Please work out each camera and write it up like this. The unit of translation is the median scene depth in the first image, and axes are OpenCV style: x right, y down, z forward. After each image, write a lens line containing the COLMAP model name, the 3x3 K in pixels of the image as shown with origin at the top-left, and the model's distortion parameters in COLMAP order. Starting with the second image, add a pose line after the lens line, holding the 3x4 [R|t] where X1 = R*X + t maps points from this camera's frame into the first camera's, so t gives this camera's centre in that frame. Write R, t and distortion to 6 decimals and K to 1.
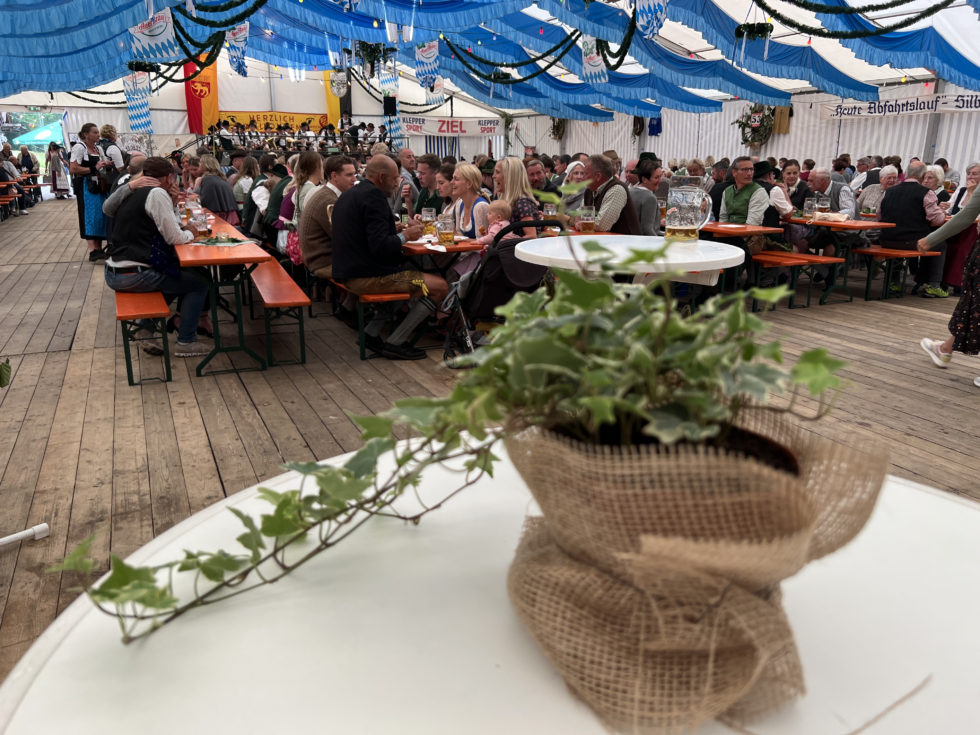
lens RADIAL K [[740.9, 0, 490.0], [0, 740.9, 367.5], [0, 0, 1]] dist [0.042969, -0.052101]
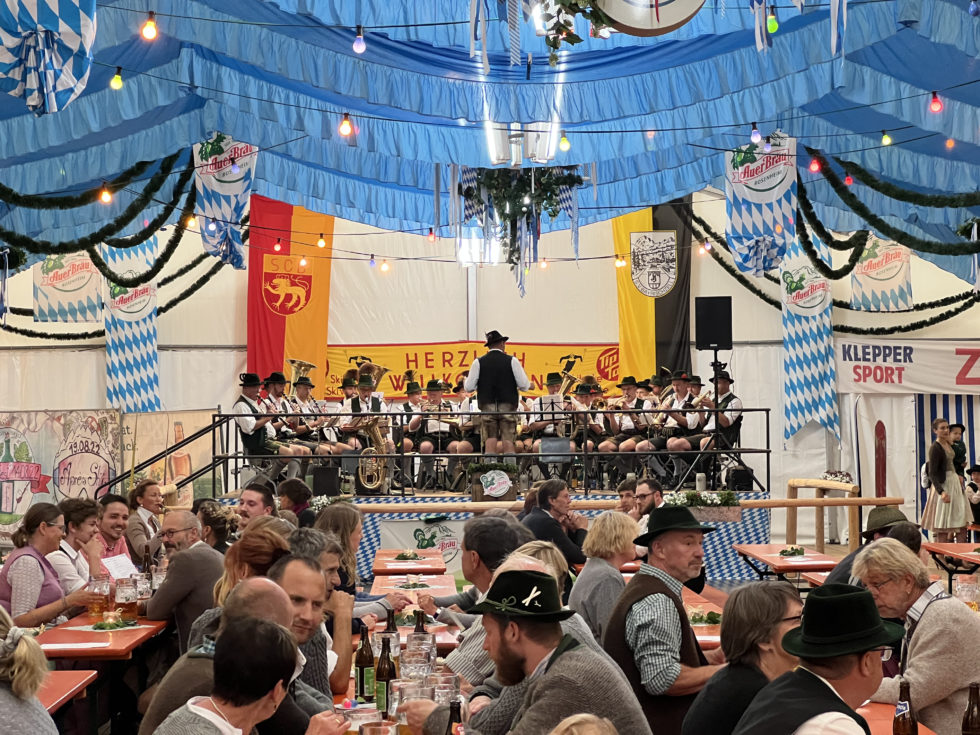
lens RADIAL K [[2182.4, 0, 490.0], [0, 2182.4, 367.5], [0, 0, 1]] dist [0.007280, 0.065438]
pose [[0.921016, -0.021684, -0.388920, 0.202347], [-0.096368, 0.954727, -0.281443, -0.052449], [0.377416, 0.296693, 0.877229, 0.118520]]
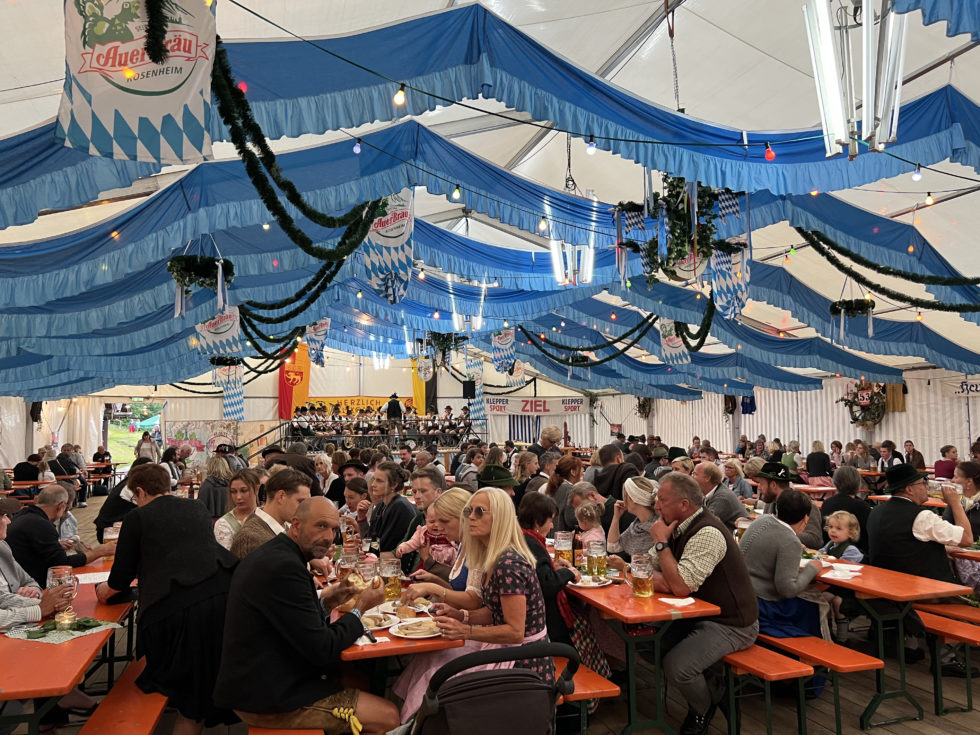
lens RADIAL K [[740.9, 0, 490.0], [0, 740.9, 367.5], [0, 0, 1]] dist [0.042969, -0.052101]
pose [[0.991806, -0.024920, -0.125299, 0.022933], [-0.020682, 0.936533, -0.349970, -0.042261], [0.126068, 0.349694, 0.928343, 0.096600]]
